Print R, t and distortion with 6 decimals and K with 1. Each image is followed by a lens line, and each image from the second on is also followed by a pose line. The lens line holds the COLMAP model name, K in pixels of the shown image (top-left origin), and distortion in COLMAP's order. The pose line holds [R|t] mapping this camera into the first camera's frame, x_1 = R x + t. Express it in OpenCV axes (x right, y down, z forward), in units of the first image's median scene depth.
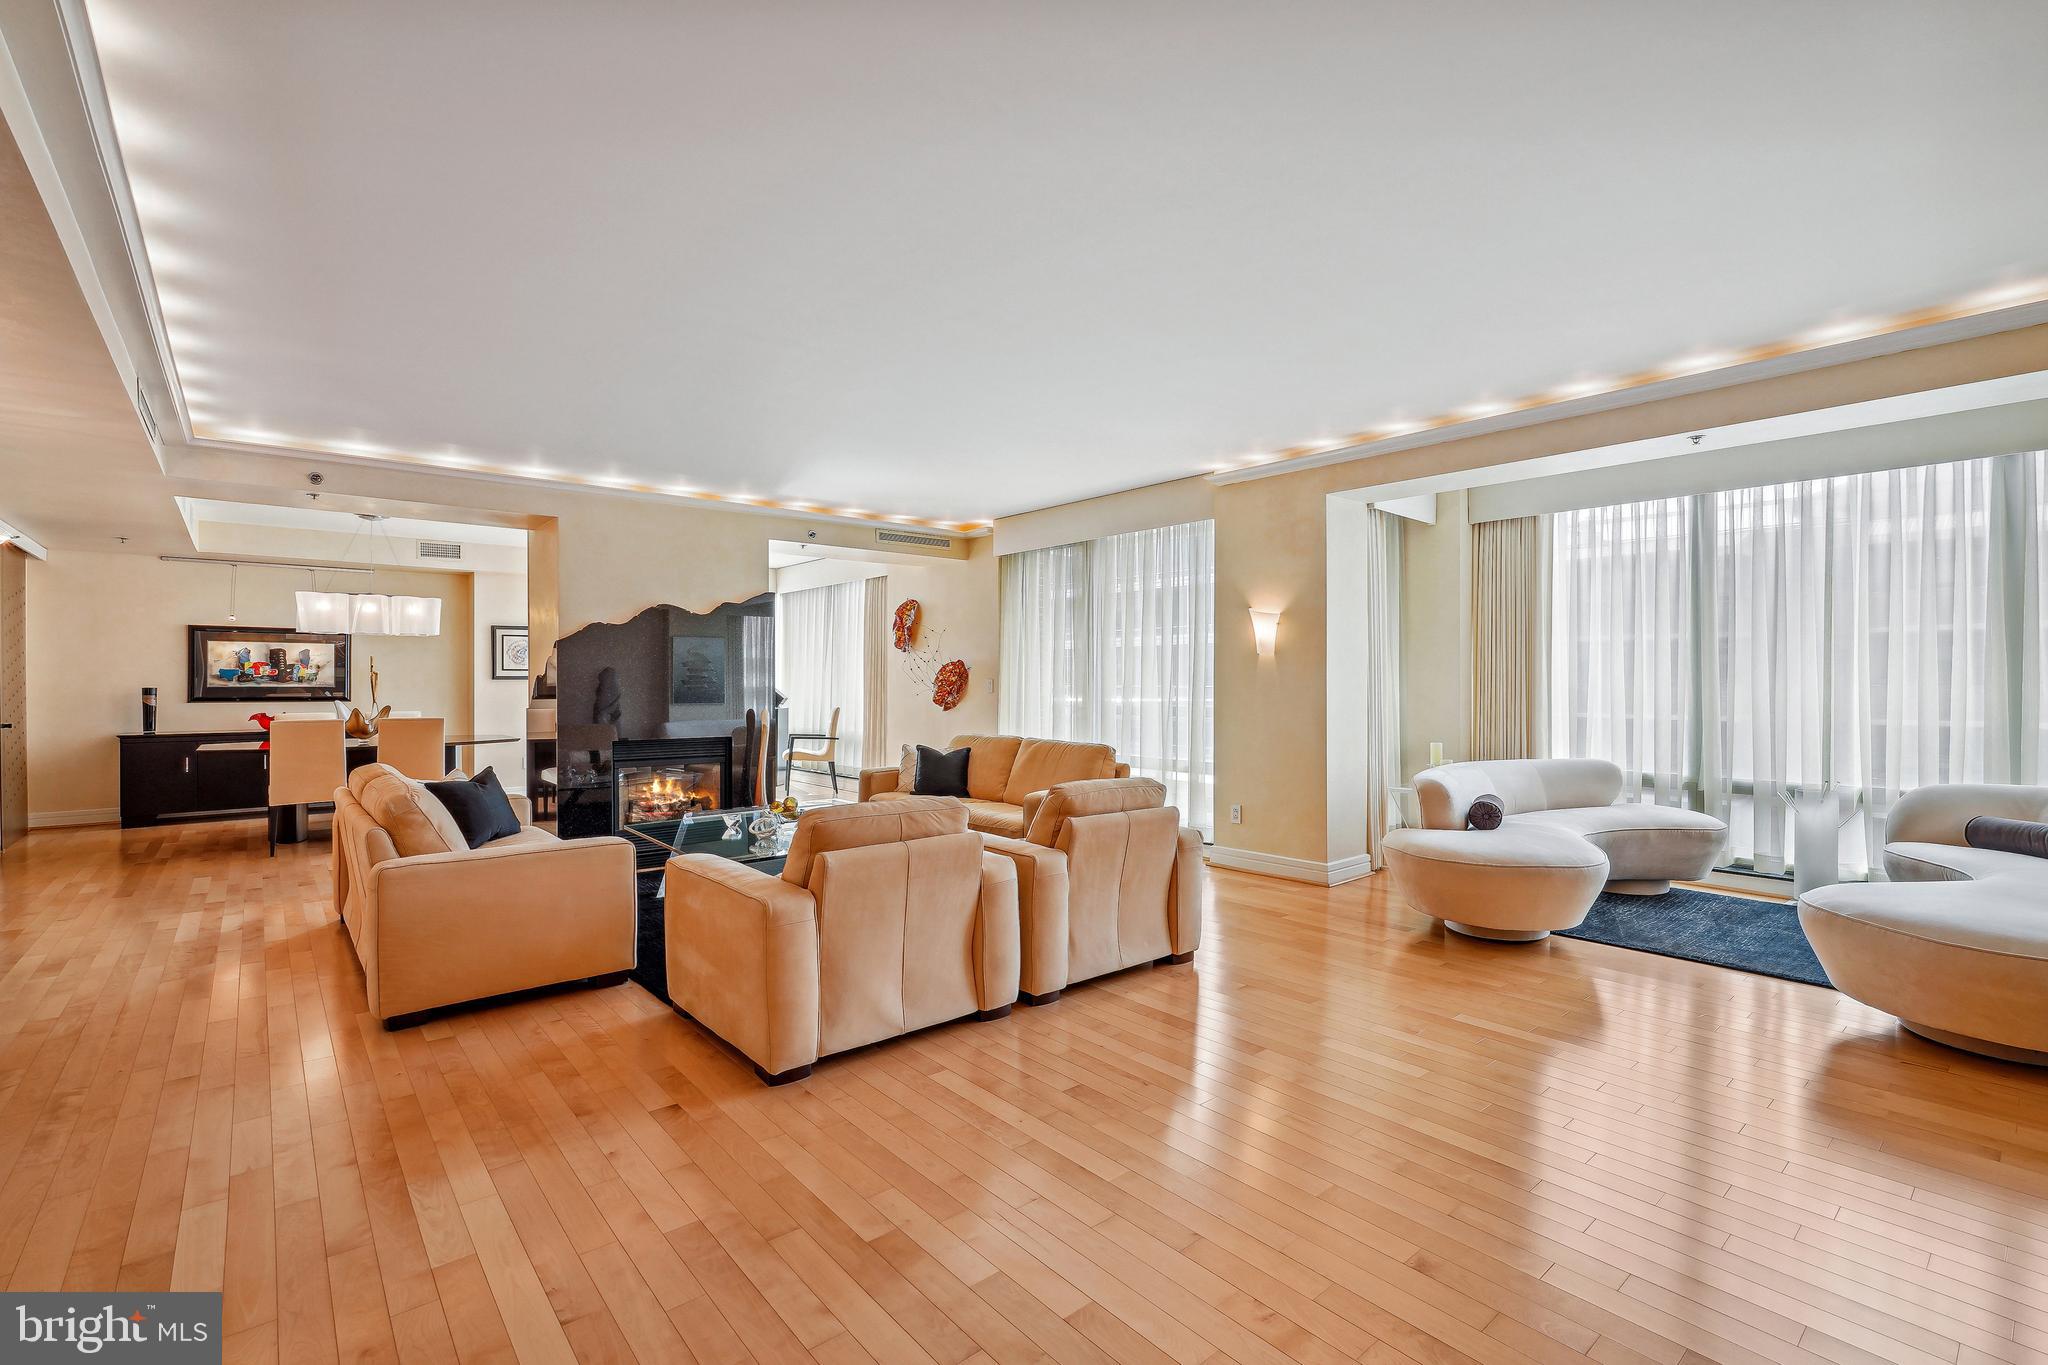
lens RADIAL K [[903.5, 0, 1024.0], [0, 903.5, 682.5], [0, 0, 1]] dist [-0.001939, 0.000943]
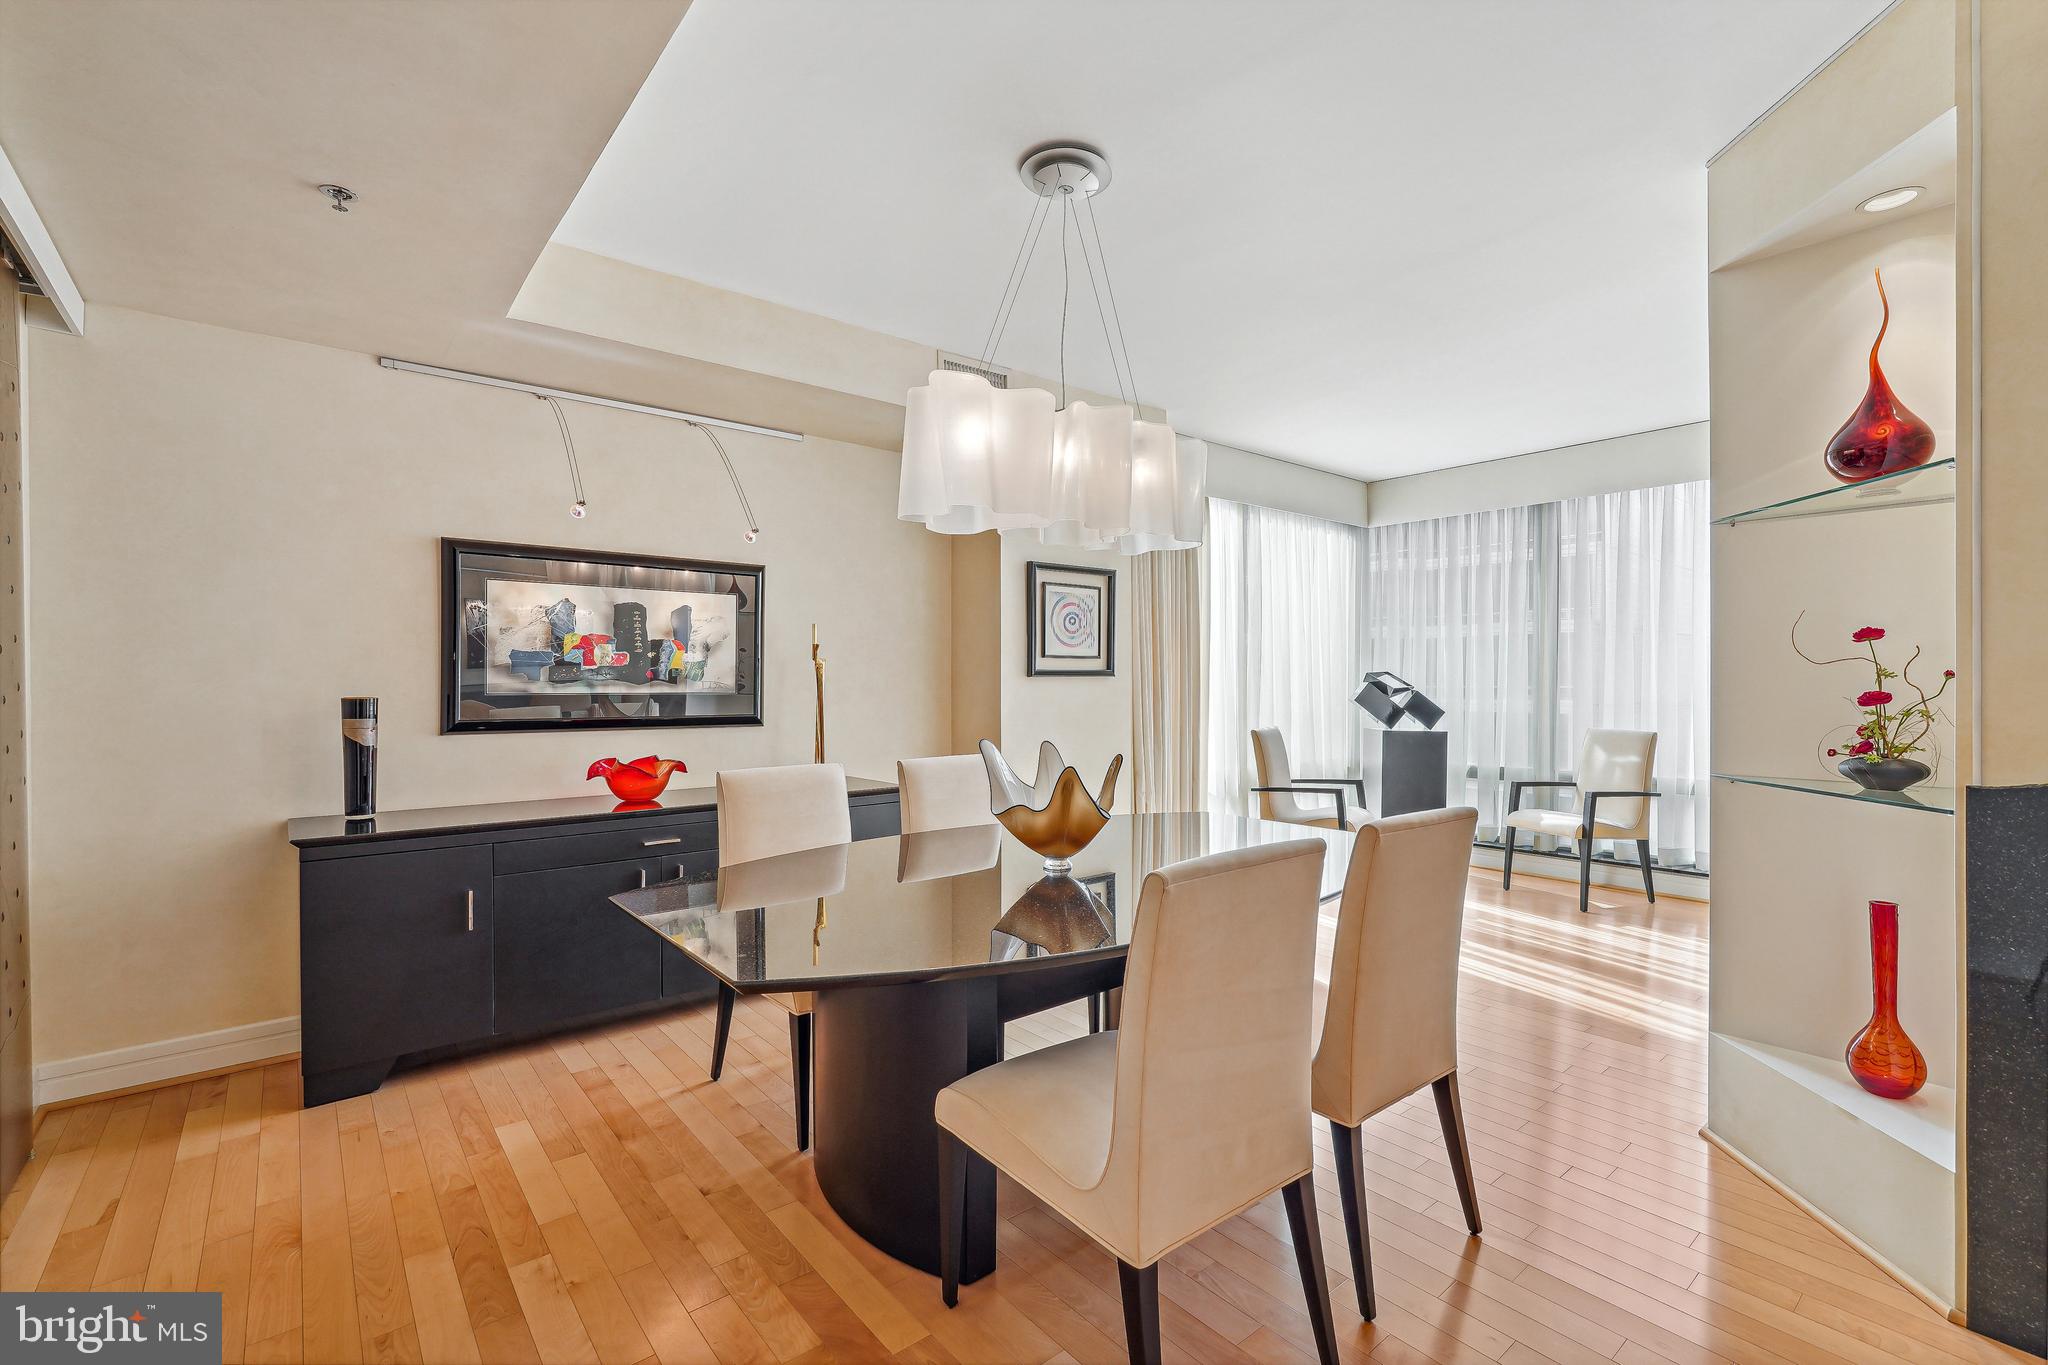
lens RADIAL K [[903.5, 0, 1024.0], [0, 903.5, 682.5], [0, 0, 1]] dist [-0.001939, 0.000943]
pose [[0.999955, -0.005334, -0.007854, -0.625003], [0.005266, 0.999949, -0.008613, 0.003922], [0.007900, 0.008571, 0.999932, 0.569098]]
